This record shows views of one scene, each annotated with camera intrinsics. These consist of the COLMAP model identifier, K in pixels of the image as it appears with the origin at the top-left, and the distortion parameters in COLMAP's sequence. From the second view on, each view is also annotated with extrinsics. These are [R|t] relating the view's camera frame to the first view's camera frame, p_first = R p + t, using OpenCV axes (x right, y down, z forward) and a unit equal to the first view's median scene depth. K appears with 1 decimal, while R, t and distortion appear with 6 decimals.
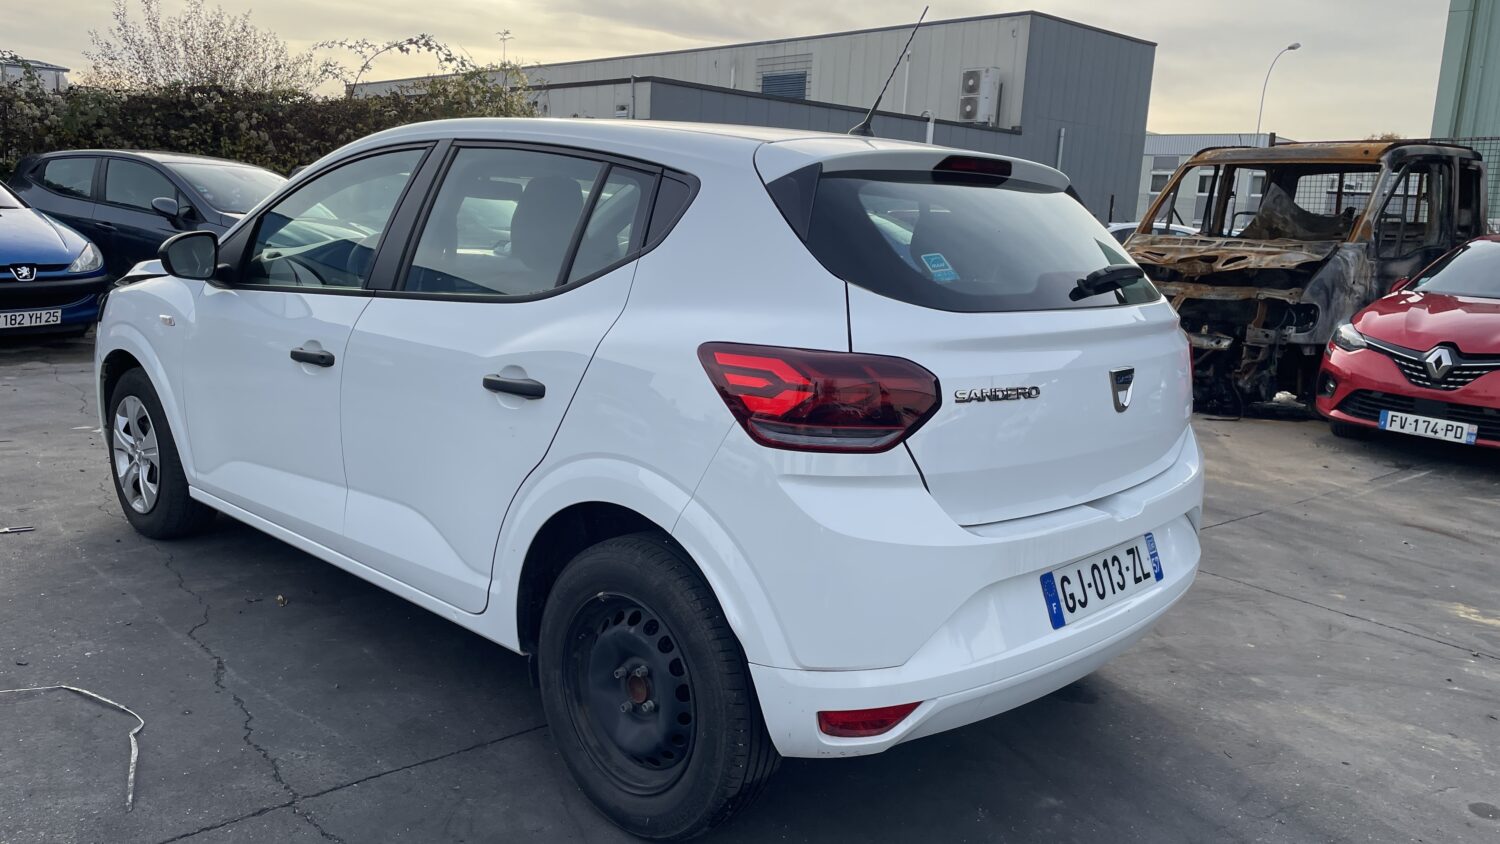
lens RADIAL K [[1123.2, 0, 762.7], [0, 1123.2, 422.3], [0, 0, 1]] dist [0.046789, -0.047674]
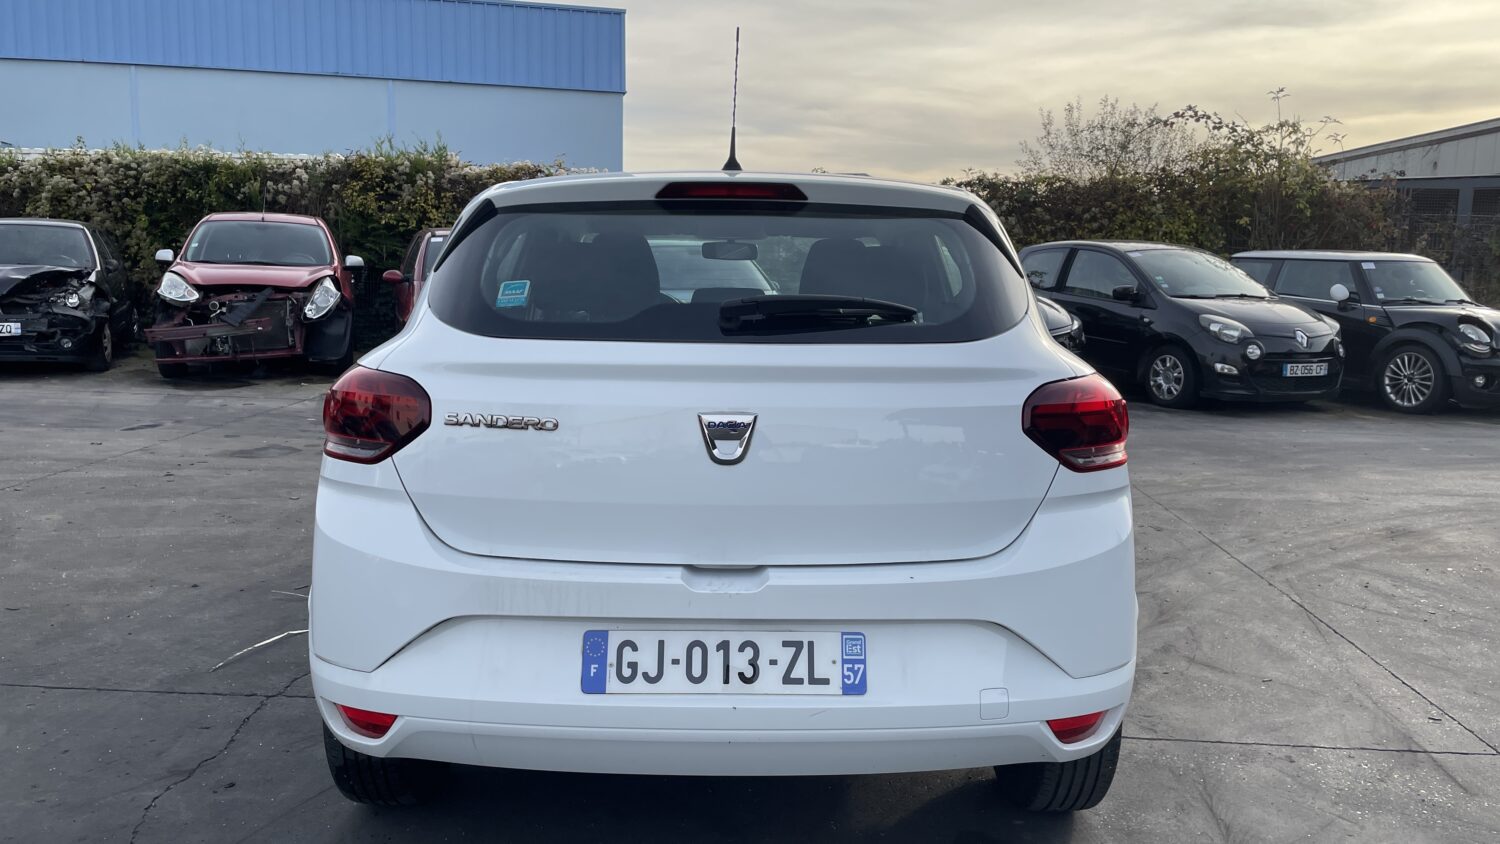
lens RADIAL K [[1123.2, 0, 737.7], [0, 1123.2, 427.3], [0, 0, 1]] dist [0.046789, -0.047674]
pose [[0.693817, 0.065601, -0.717157, 0.902405], [-0.114026, 0.993287, -0.019455, -0.021426], [0.711067, 0.095273, 0.696640, 0.407174]]
